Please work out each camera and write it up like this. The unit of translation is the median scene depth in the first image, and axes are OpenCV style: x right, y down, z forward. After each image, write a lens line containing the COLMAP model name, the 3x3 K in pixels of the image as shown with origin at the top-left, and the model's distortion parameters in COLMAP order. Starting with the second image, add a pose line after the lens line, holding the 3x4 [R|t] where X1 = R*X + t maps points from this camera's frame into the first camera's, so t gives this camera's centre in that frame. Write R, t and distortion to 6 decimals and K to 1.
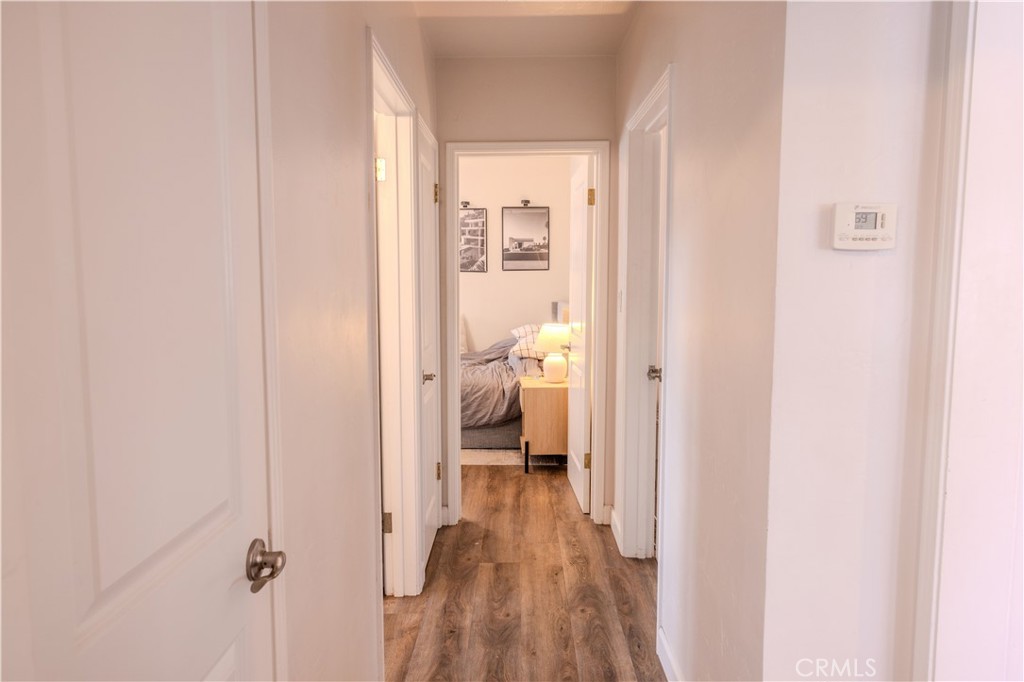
lens RADIAL K [[680.5, 0, 512.0], [0, 680.5, 341.0], [0, 0, 1]] dist [0.005709, 0.002861]
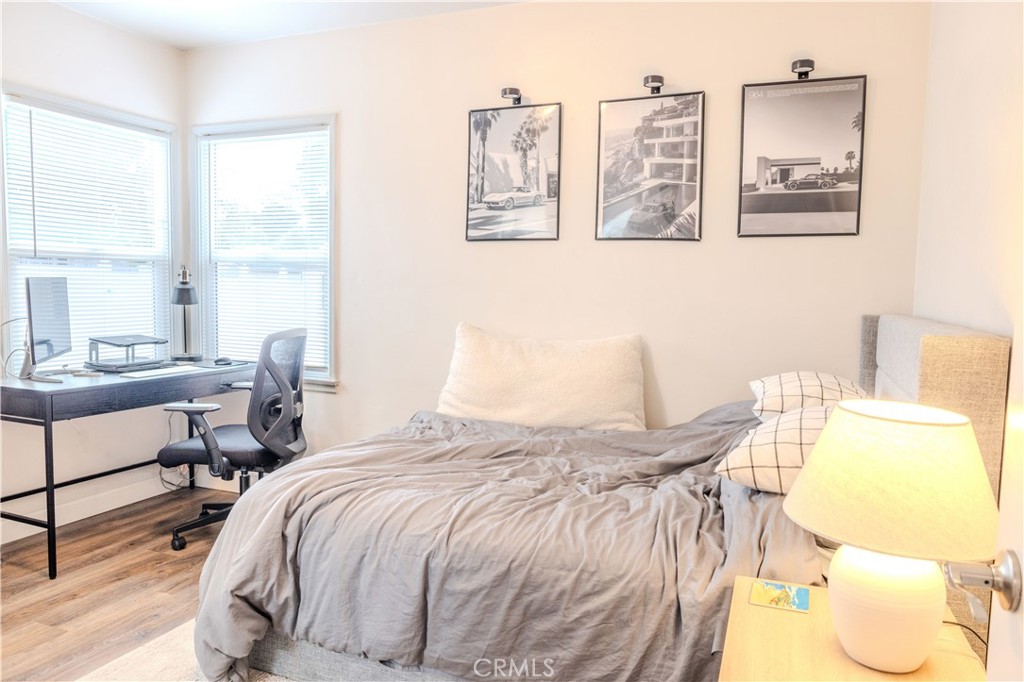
lens RADIAL K [[688.3, 0, 510.0], [0, 688.3, 343.5], [0, 0, 1]] dist [-0.052046, 0.041693]
pose [[0.921429, 0.050127, -0.385299, 0.022862], [-0.053587, 0.998562, 0.001761, -0.030456], [0.384833, 0.019025, 0.922790, 0.557262]]
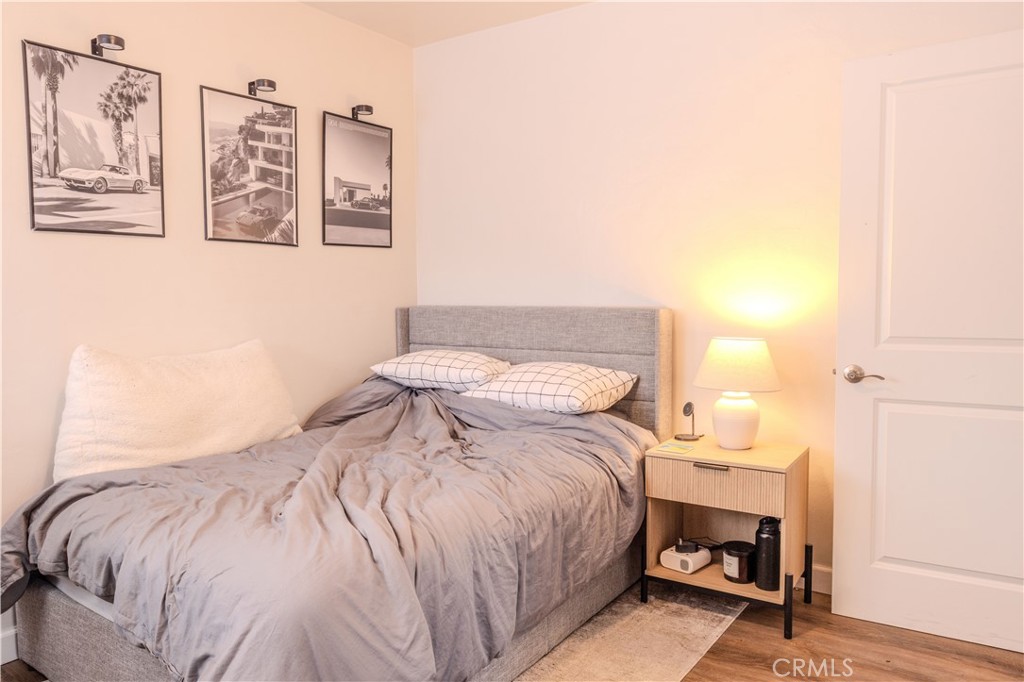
lens RADIAL K [[720.8, 0, 510.5], [0, 720.8, 344.7], [0, 0, 1]] dist [0.000184, 0.002985]
pose [[0.589011, -0.064311, 0.805562, -0.353093], [0.086141, 0.996146, 0.016541, -0.030473], [-0.803521, 0.059649, 0.592280, 0.601452]]
